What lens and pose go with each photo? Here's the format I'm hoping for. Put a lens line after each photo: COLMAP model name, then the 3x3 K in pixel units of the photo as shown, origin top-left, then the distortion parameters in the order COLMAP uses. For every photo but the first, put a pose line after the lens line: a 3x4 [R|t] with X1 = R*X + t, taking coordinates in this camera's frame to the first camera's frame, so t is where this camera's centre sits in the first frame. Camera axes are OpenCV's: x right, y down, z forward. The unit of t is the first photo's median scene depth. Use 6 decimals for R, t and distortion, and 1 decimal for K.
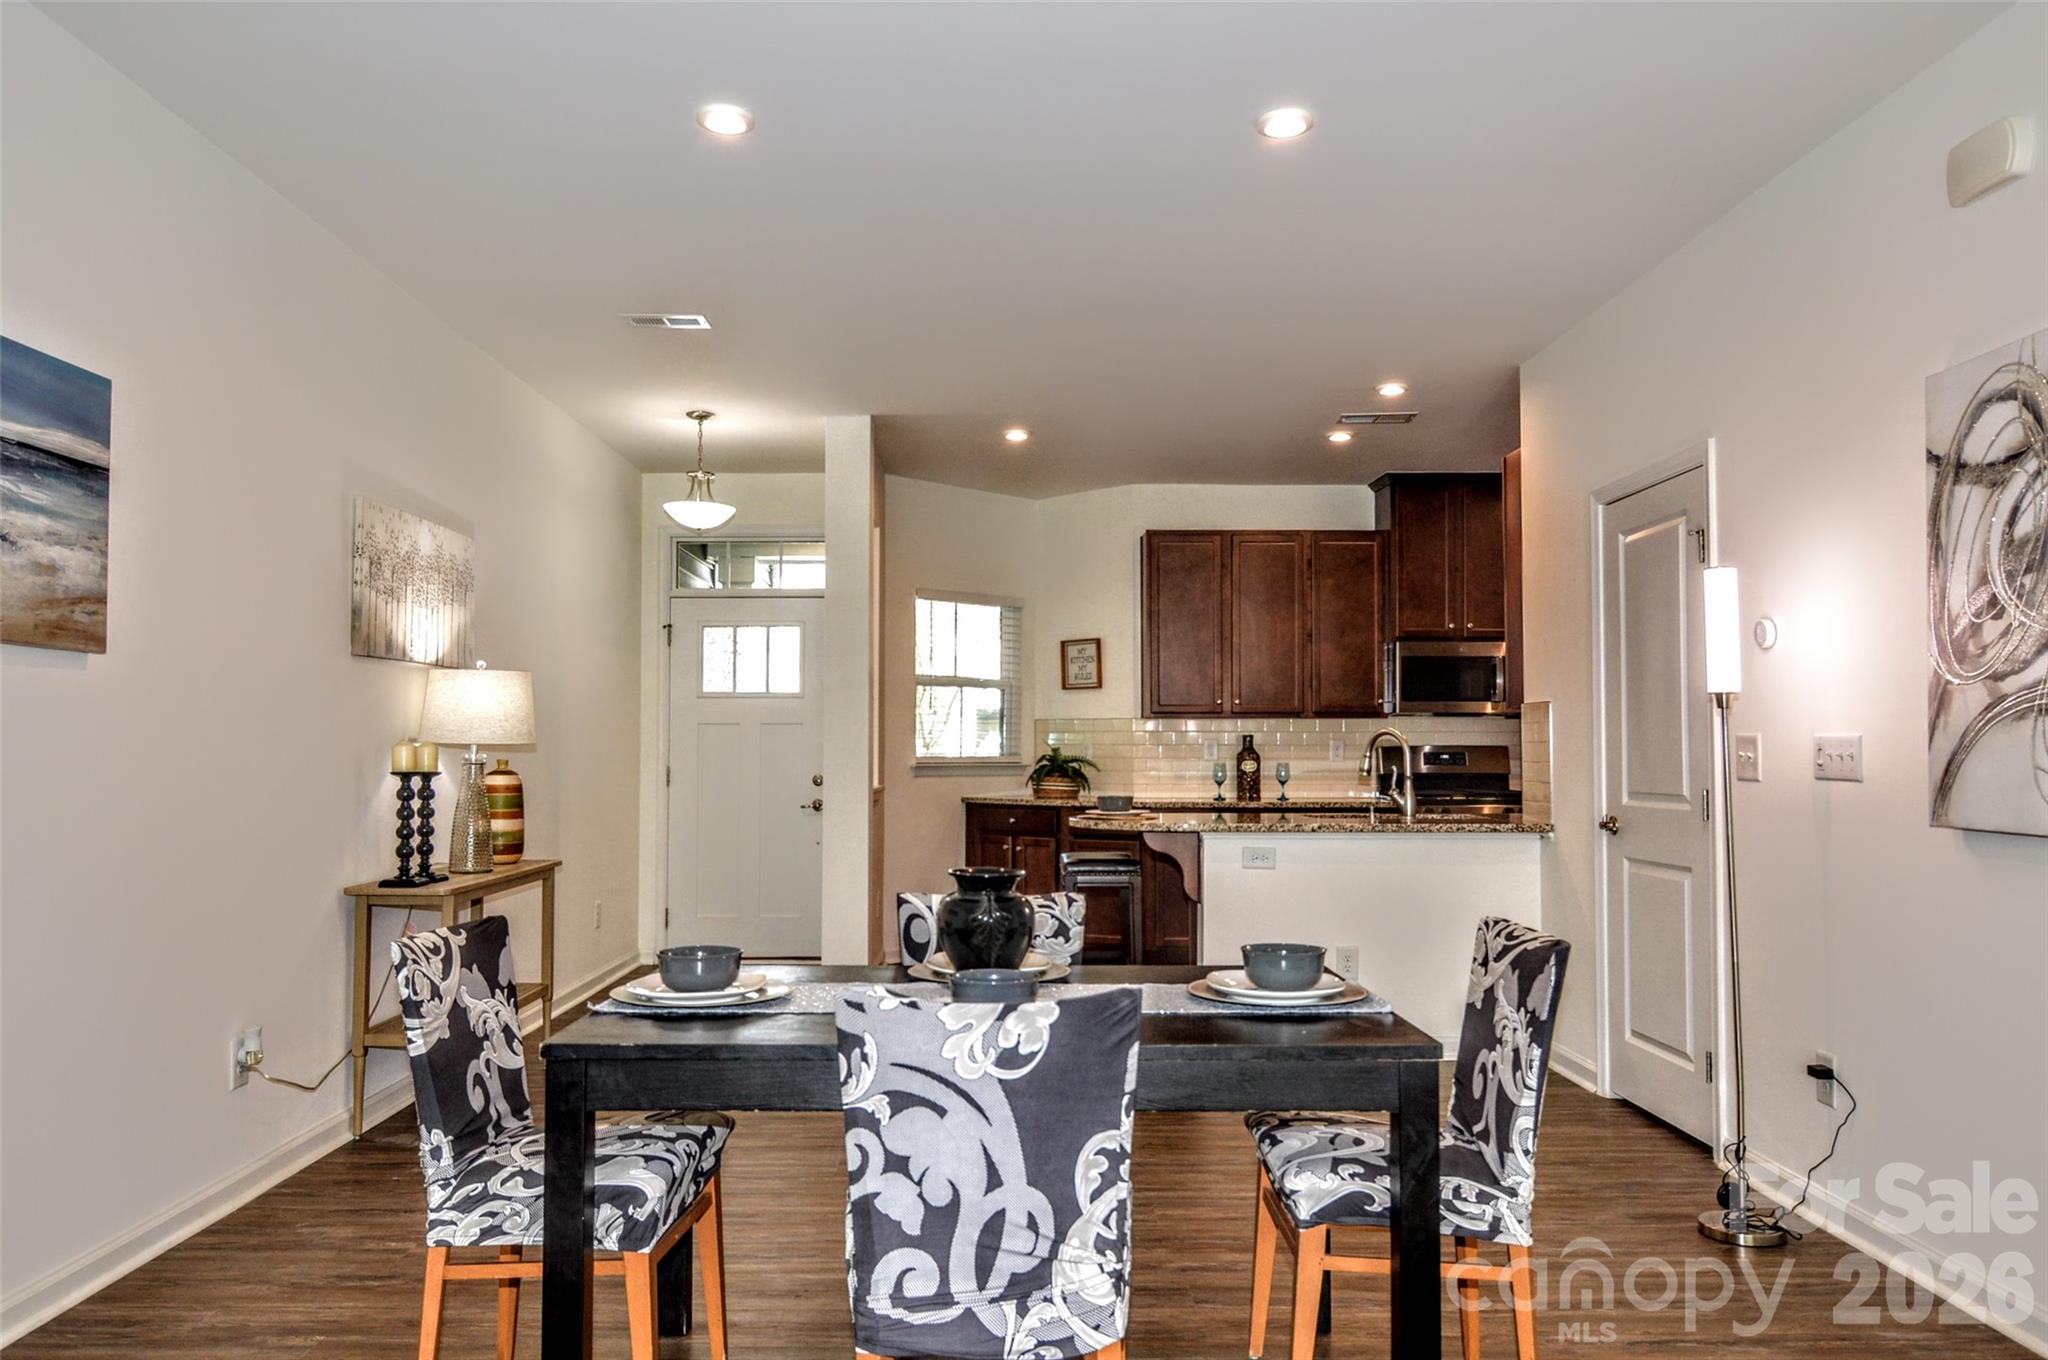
lens RADIAL K [[1469.8, 0, 1012.5], [0, 1469.8, 687.7], [0, 0, 1]] dist [0.004364, -0.023262]
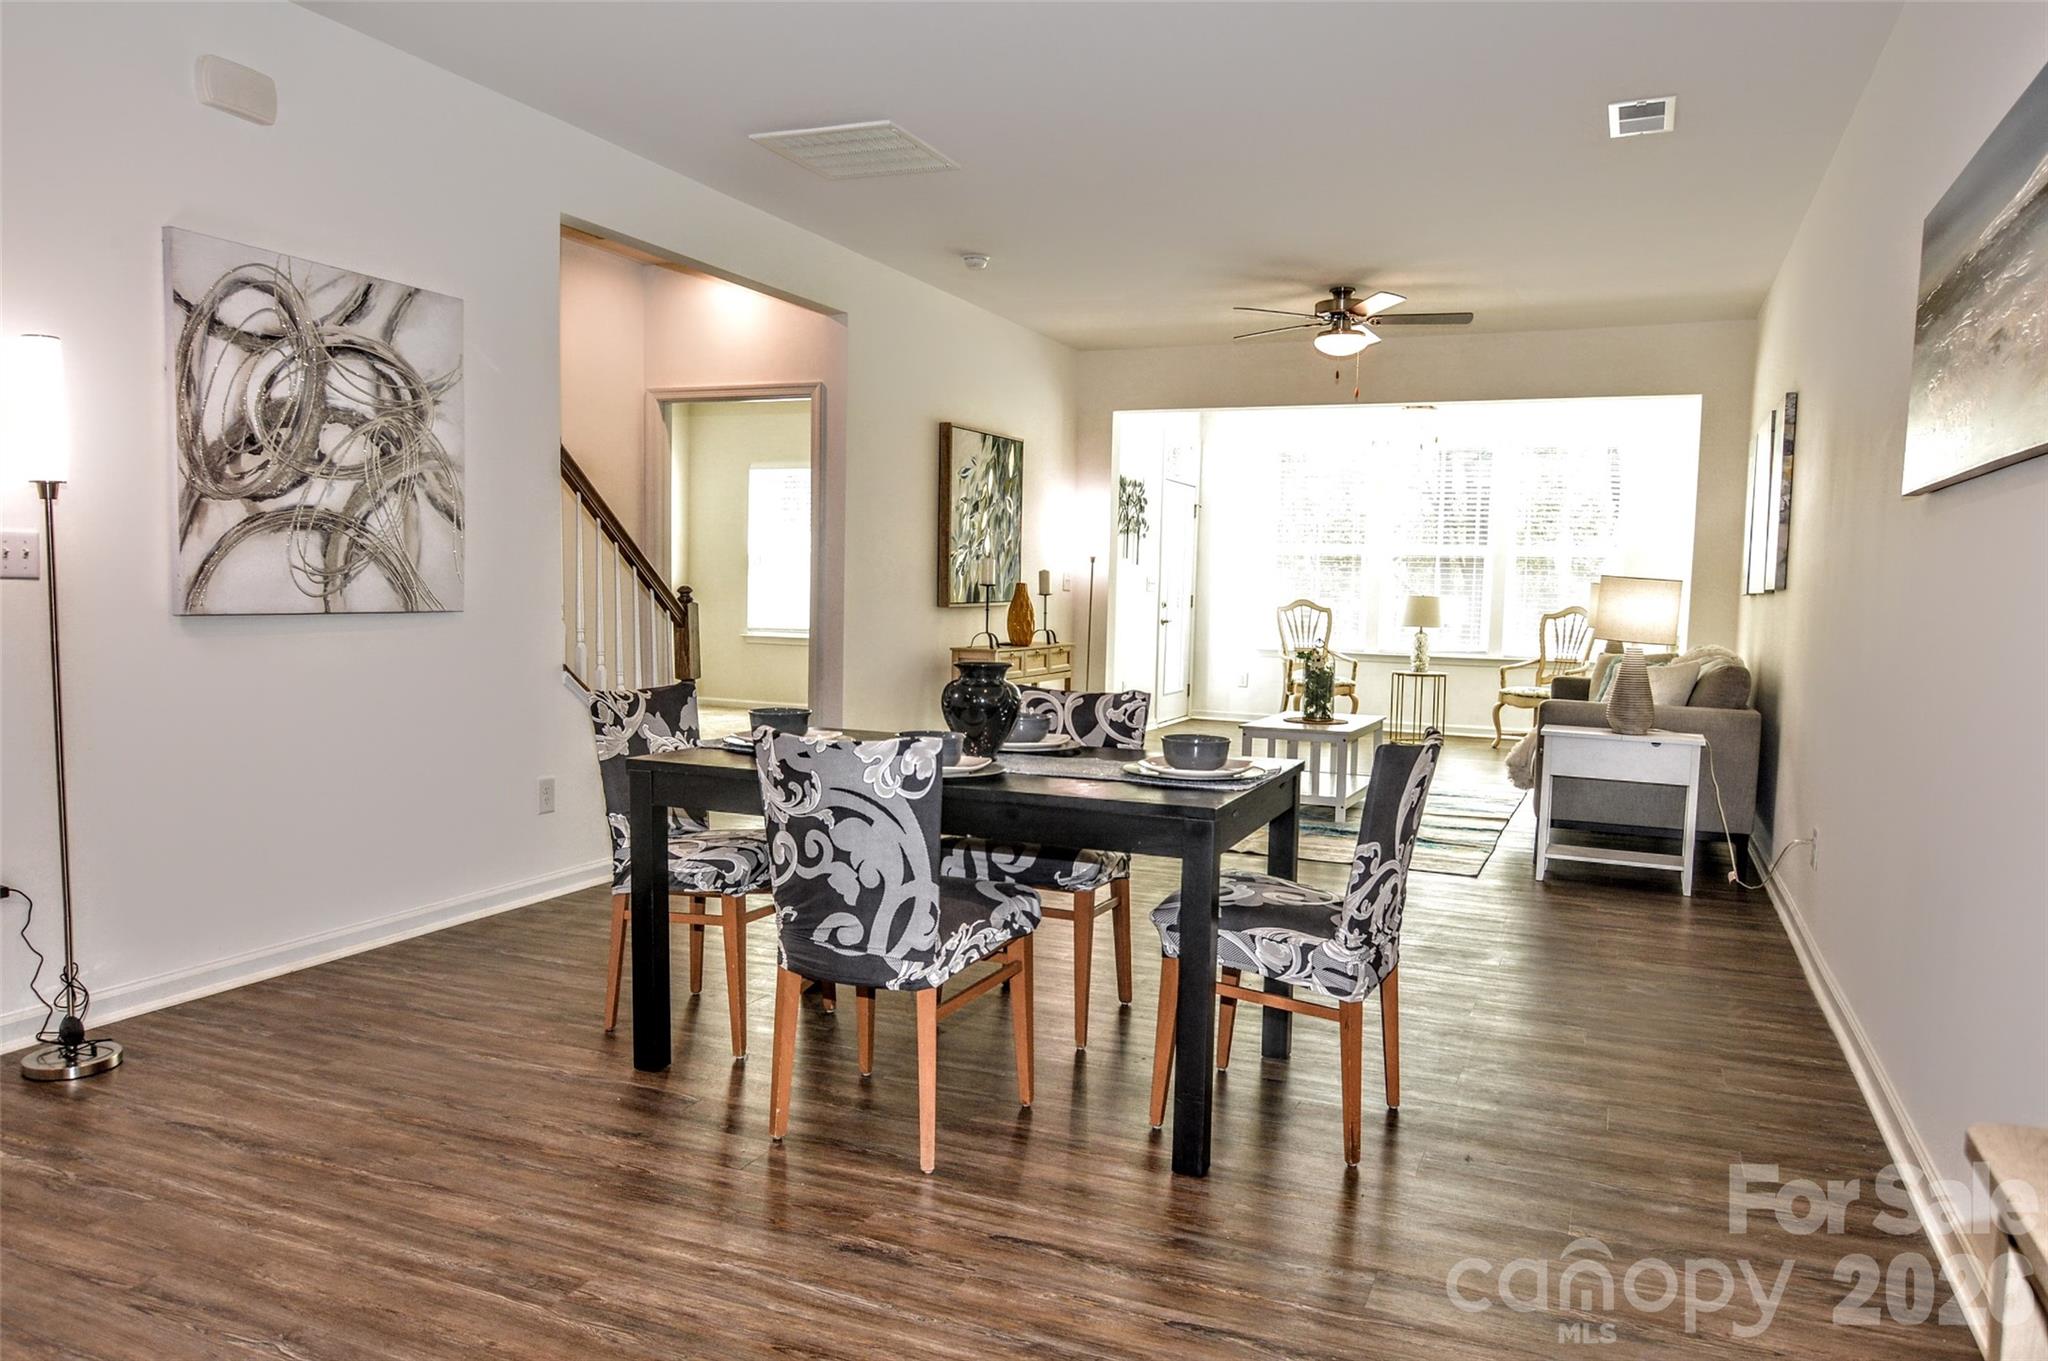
lens RADIAL K [[1416.4, 0, 1022.3], [0, 1416.4, 691.7], [0, 0, 1]] dist [-0.001325, -0.005106]
pose [[-0.917924, -0.052762, 0.393233, -0.216838], [-0.039694, 0.998358, 0.041297, 0.039310], [-0.394766, 0.022299, -0.918511, 0.858132]]
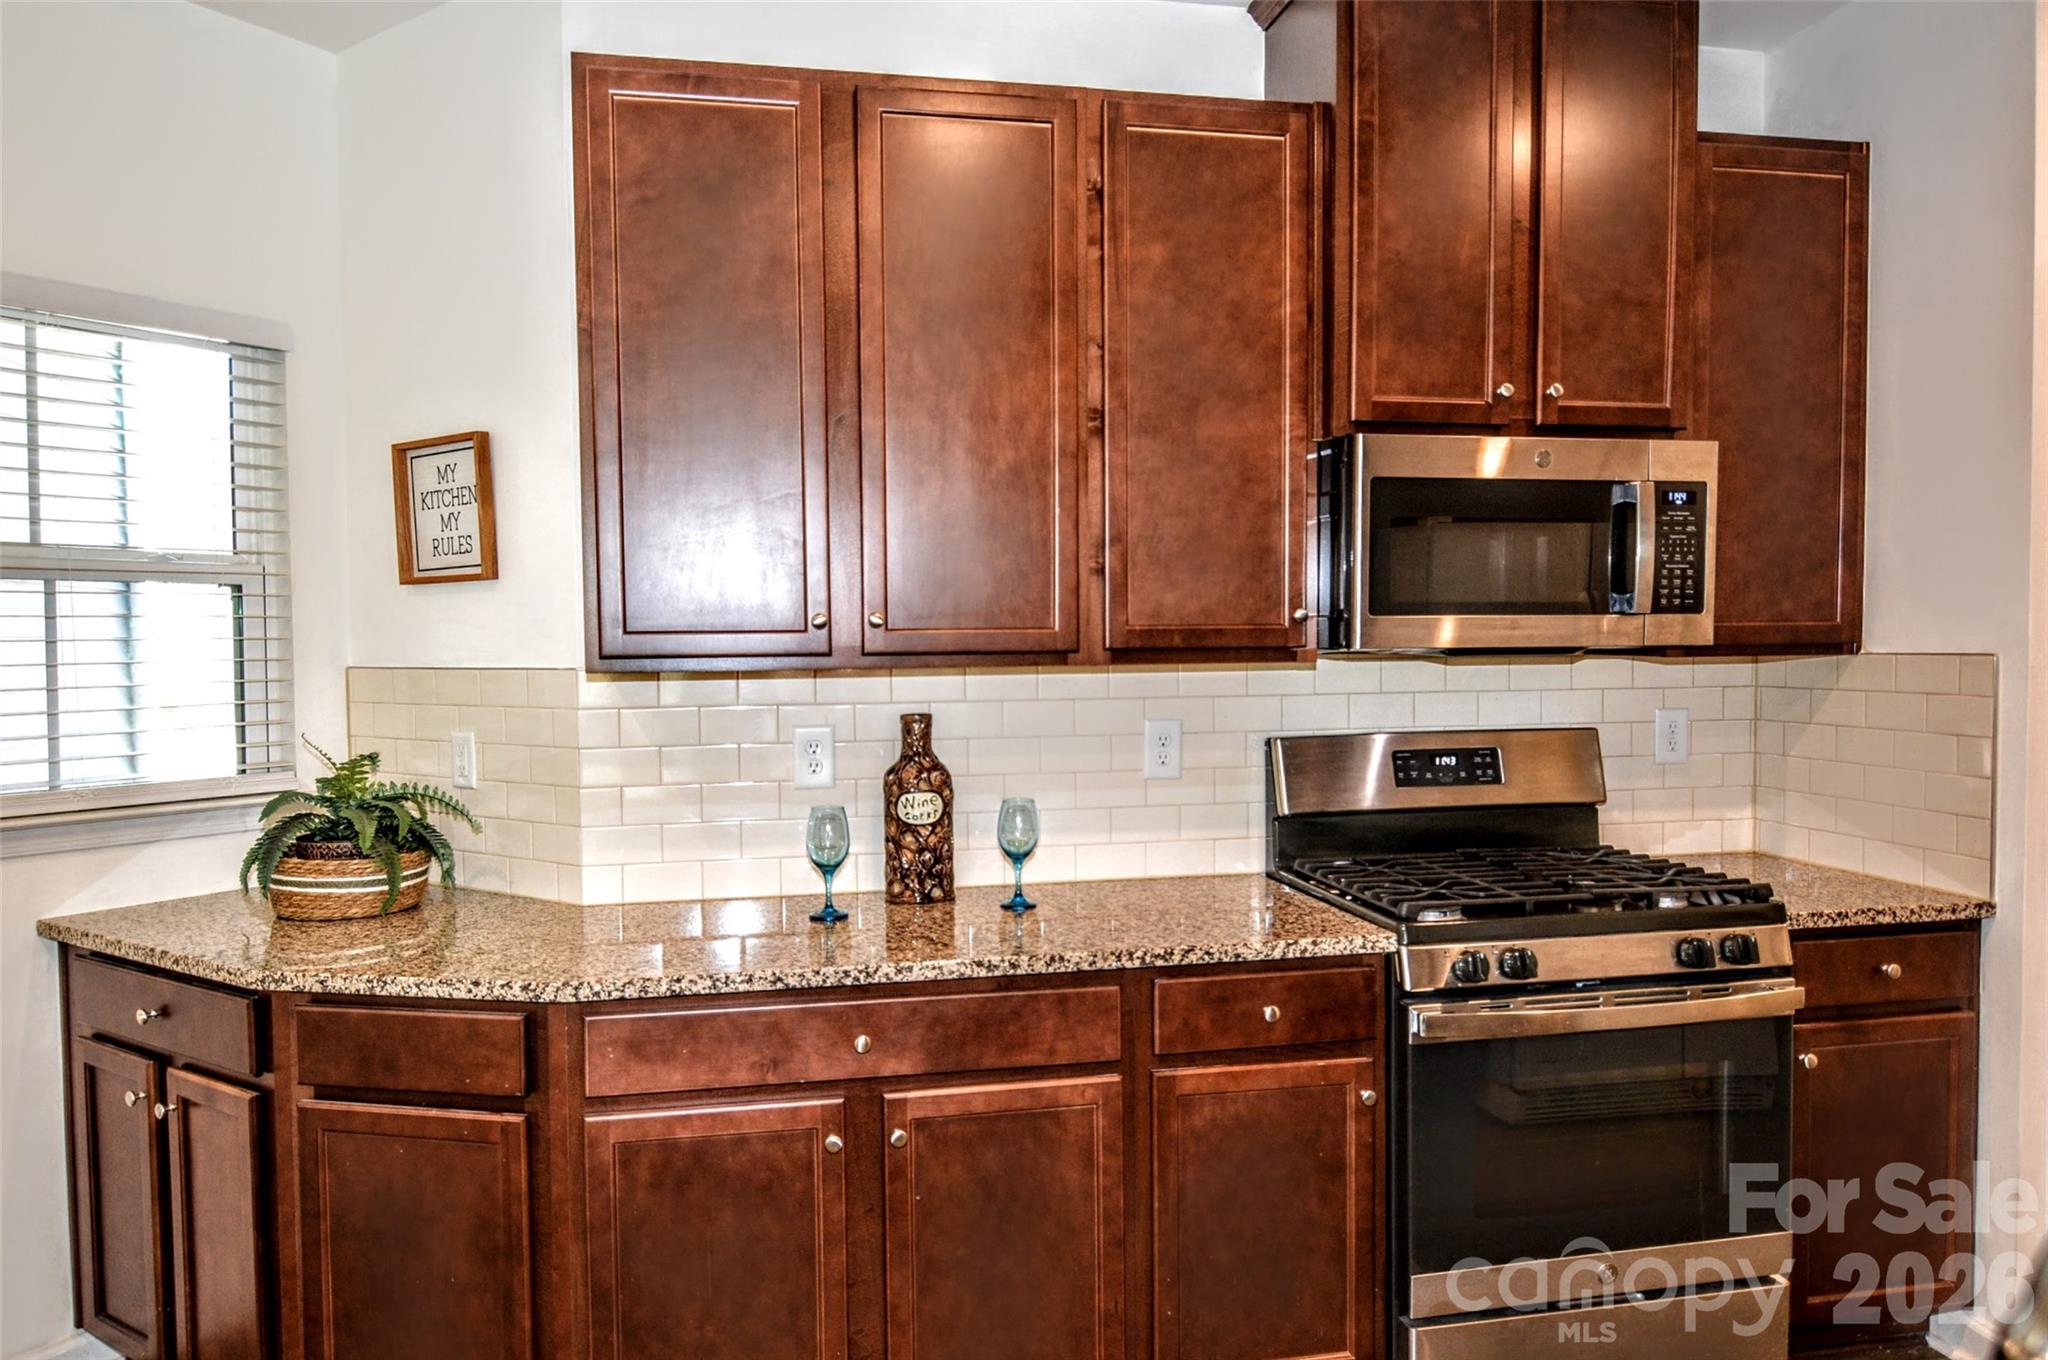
lens RADIAL K [[1367.9, 0, 1012.8], [0, 1367.9, 688.6], [0, 0, 1]] dist [-0.000155, -0.004896]
pose [[0.982389, -0.017743, 0.186005, 0.155793], [0.004063, 0.997275, 0.073667, 0.003506], [-0.186805, -0.071614, 0.979783, 0.866038]]
